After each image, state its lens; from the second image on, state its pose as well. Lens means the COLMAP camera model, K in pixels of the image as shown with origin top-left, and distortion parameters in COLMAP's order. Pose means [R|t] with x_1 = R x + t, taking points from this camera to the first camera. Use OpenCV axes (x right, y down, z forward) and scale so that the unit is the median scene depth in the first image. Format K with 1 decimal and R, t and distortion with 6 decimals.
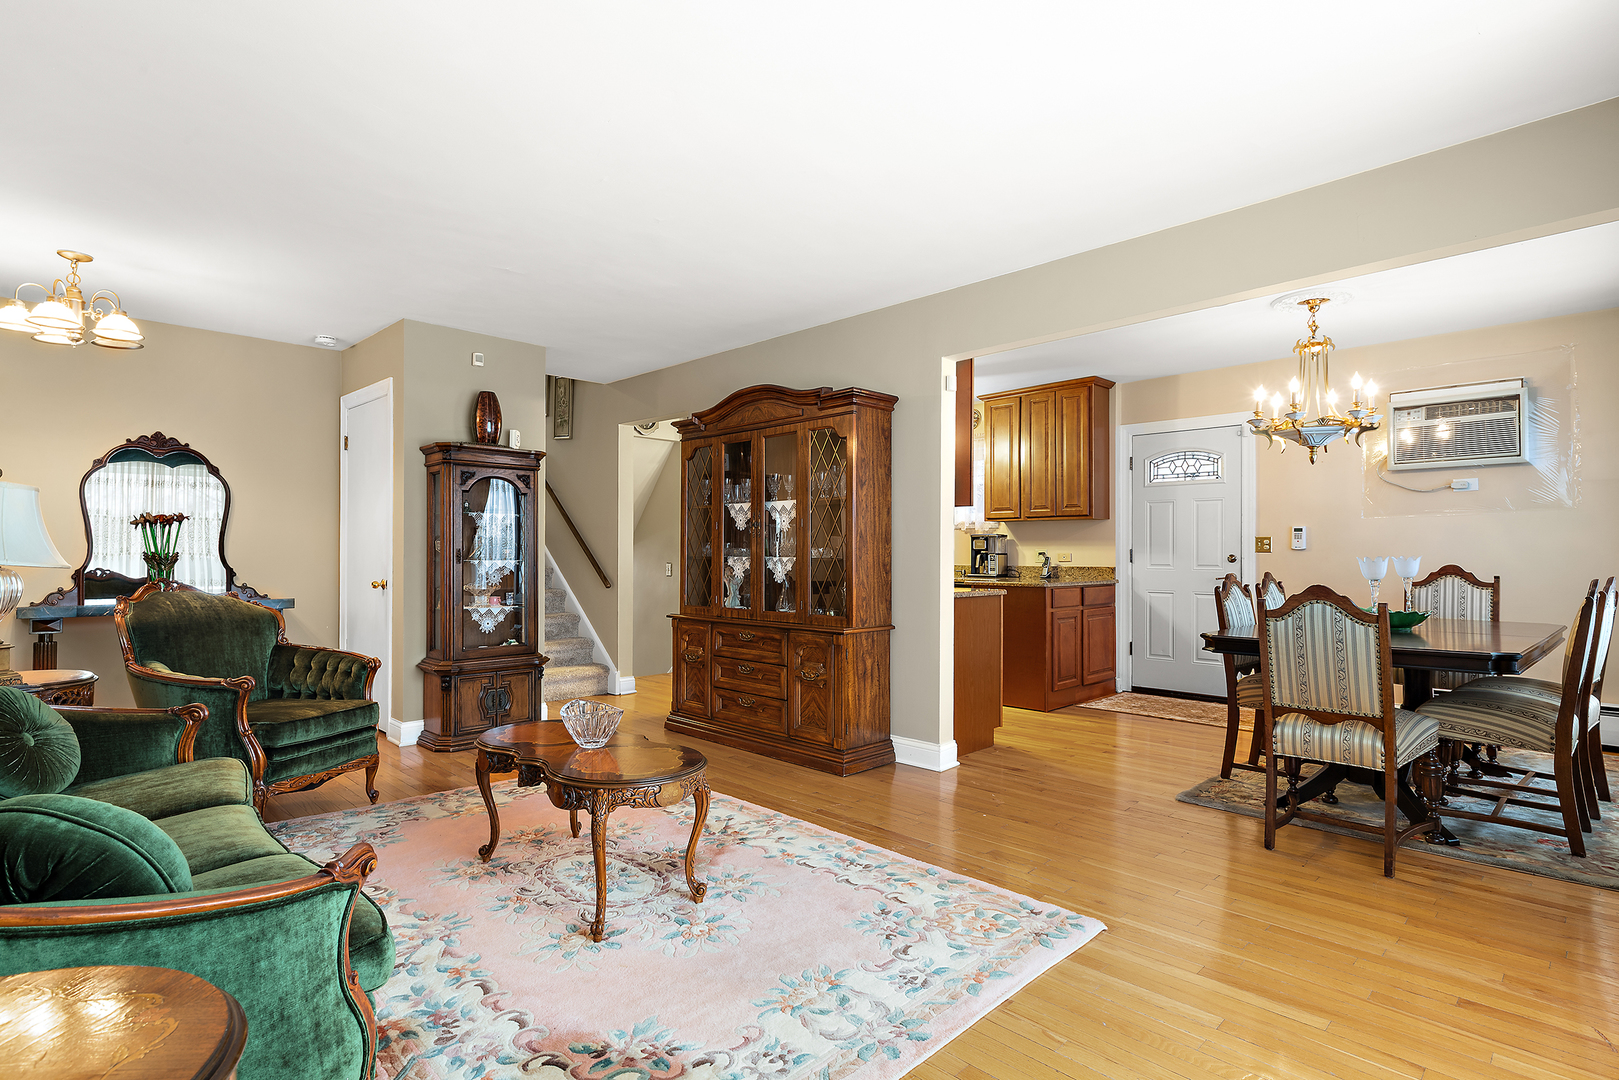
lens RADIAL K [[807.6, 0, 809.5], [0, 807.6, 540.0], [0, 0, 1]] dist [-0.000537, 0.000195]
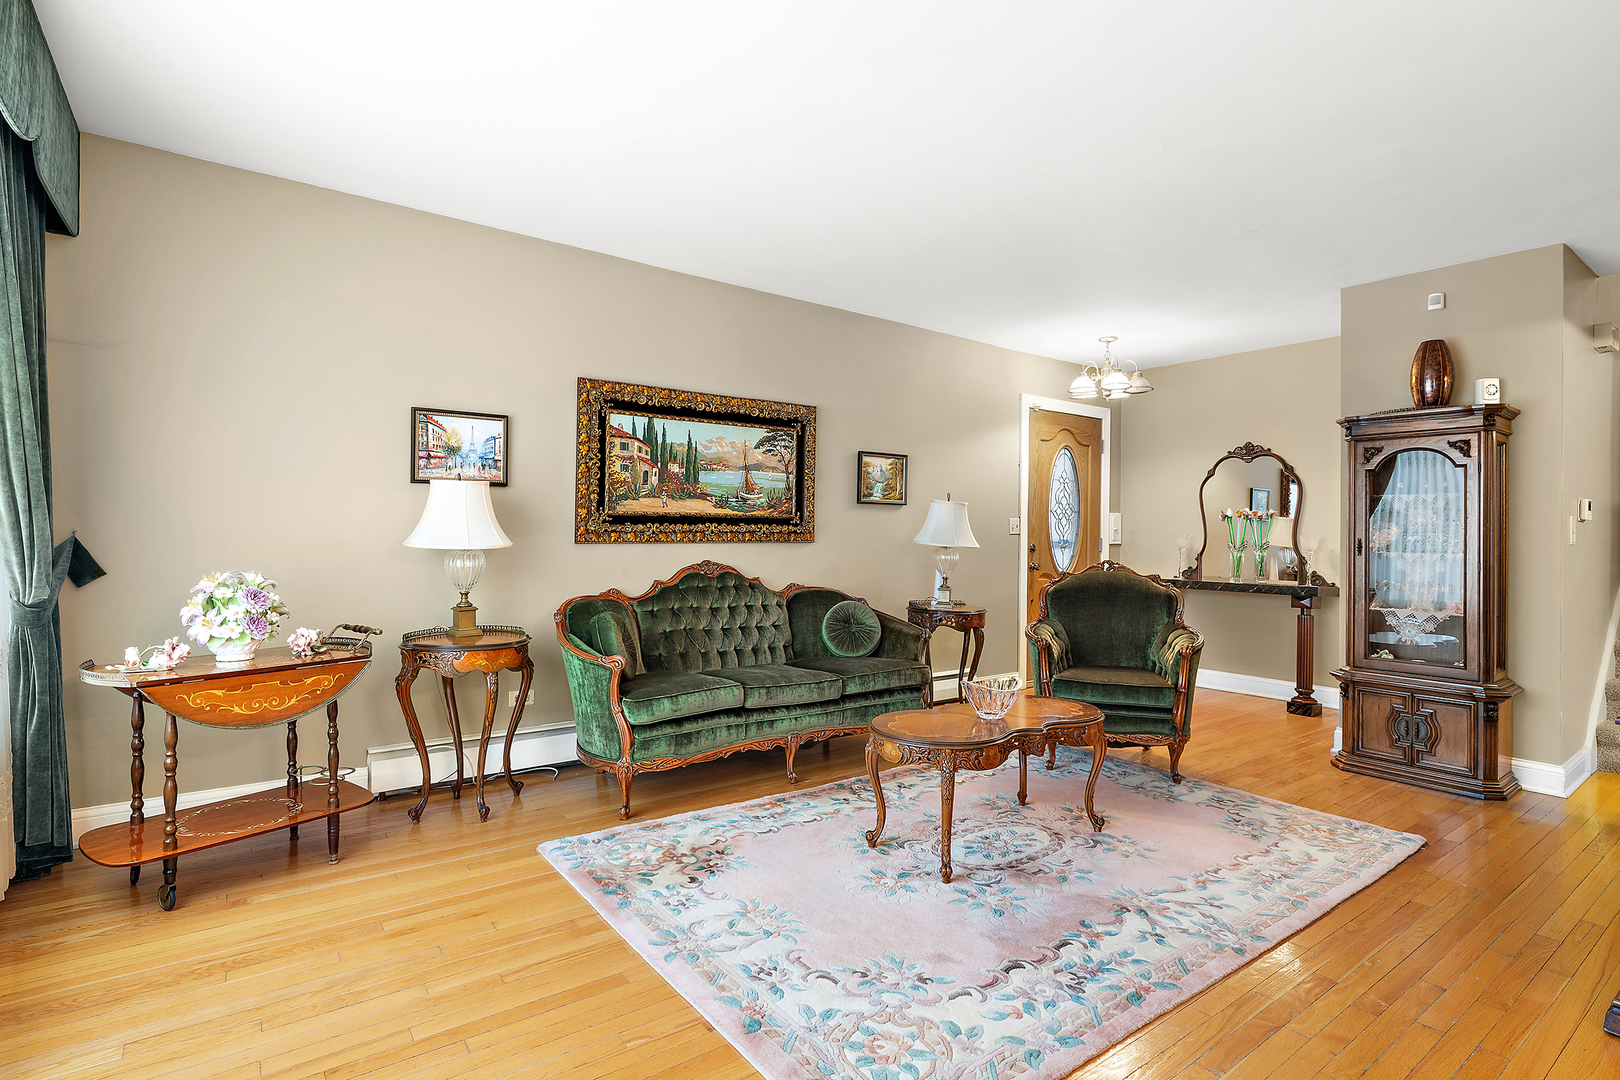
lens RADIAL K [[799.6, 0, 810.0], [0, 799.6, 540.0], [0, 0, 1]] dist [-0.004630, -0.000460]
pose [[-0.142186, 0.002729, -0.989836, 0.793440], [0.004039, 0.999989, 0.002177, 0.012504], [0.989832, -0.003688, -0.142195, 0.877041]]
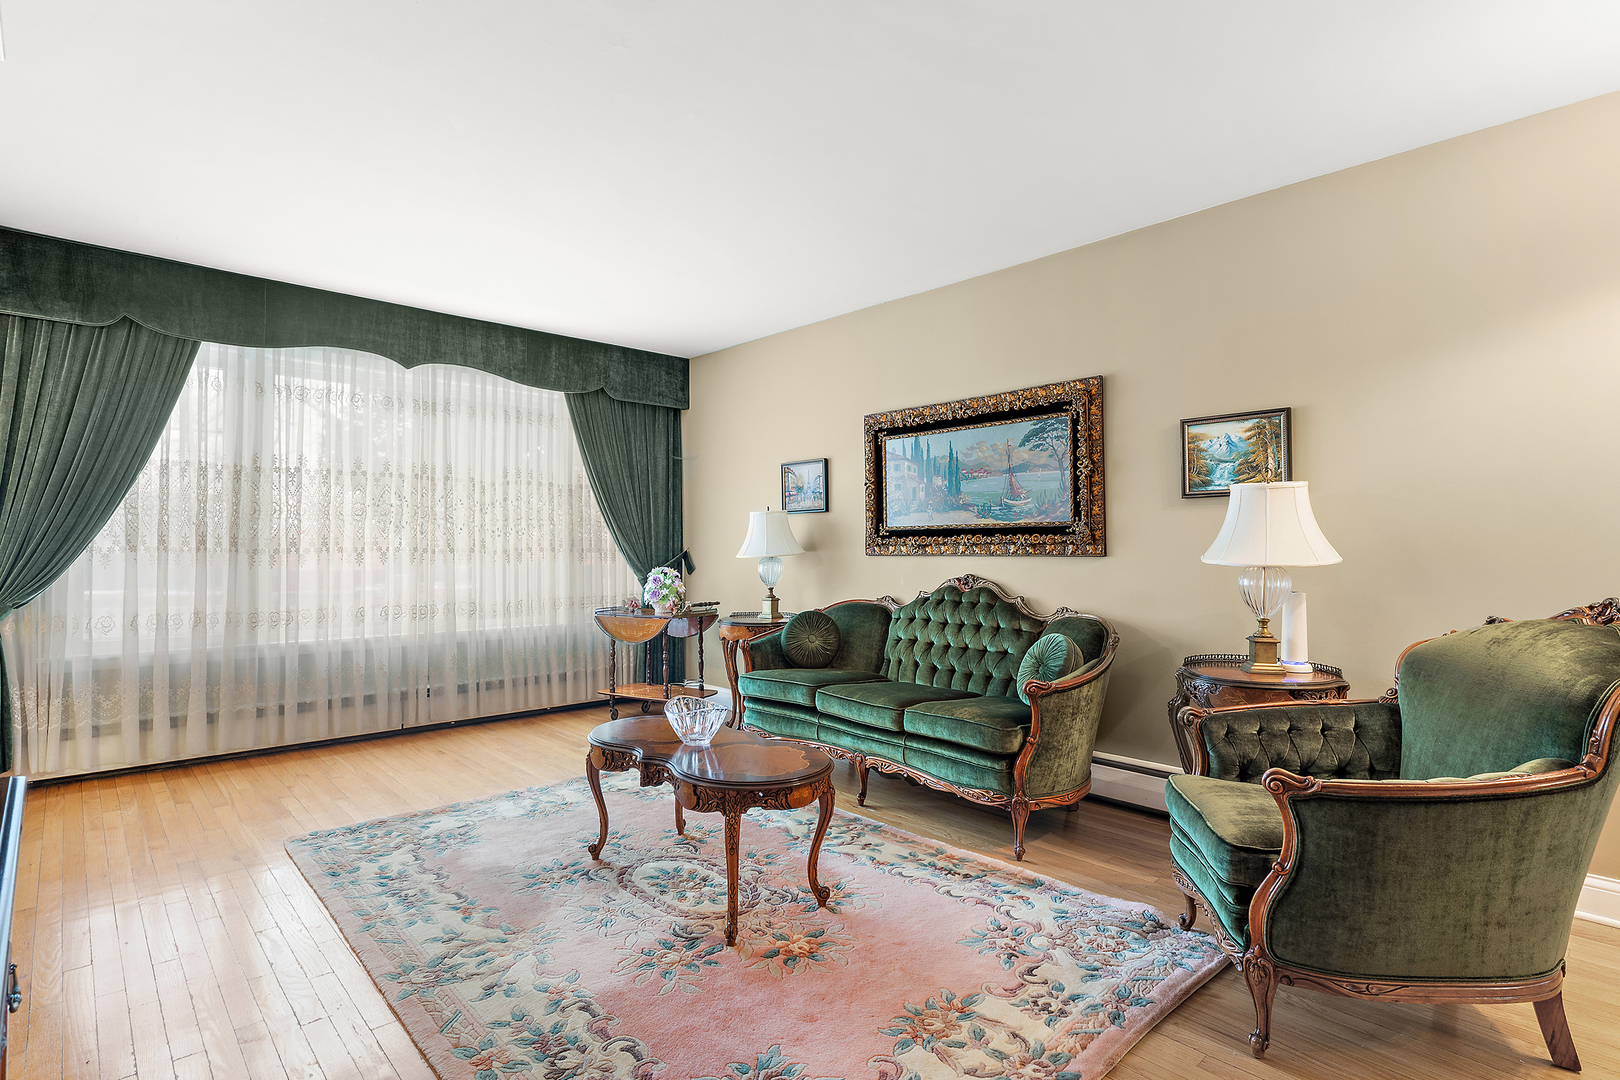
lens RADIAL K [[799.6, 0, 810.0], [0, 799.6, 540.0], [0, 0, 1]] dist [-0.004630, -0.000460]
pose [[-0.999474, -0.005135, 0.032025, -0.419565], [-0.005950, 0.999659, -0.025408, 0.030126], [-0.031883, -0.025585, -0.999164, 1.893583]]
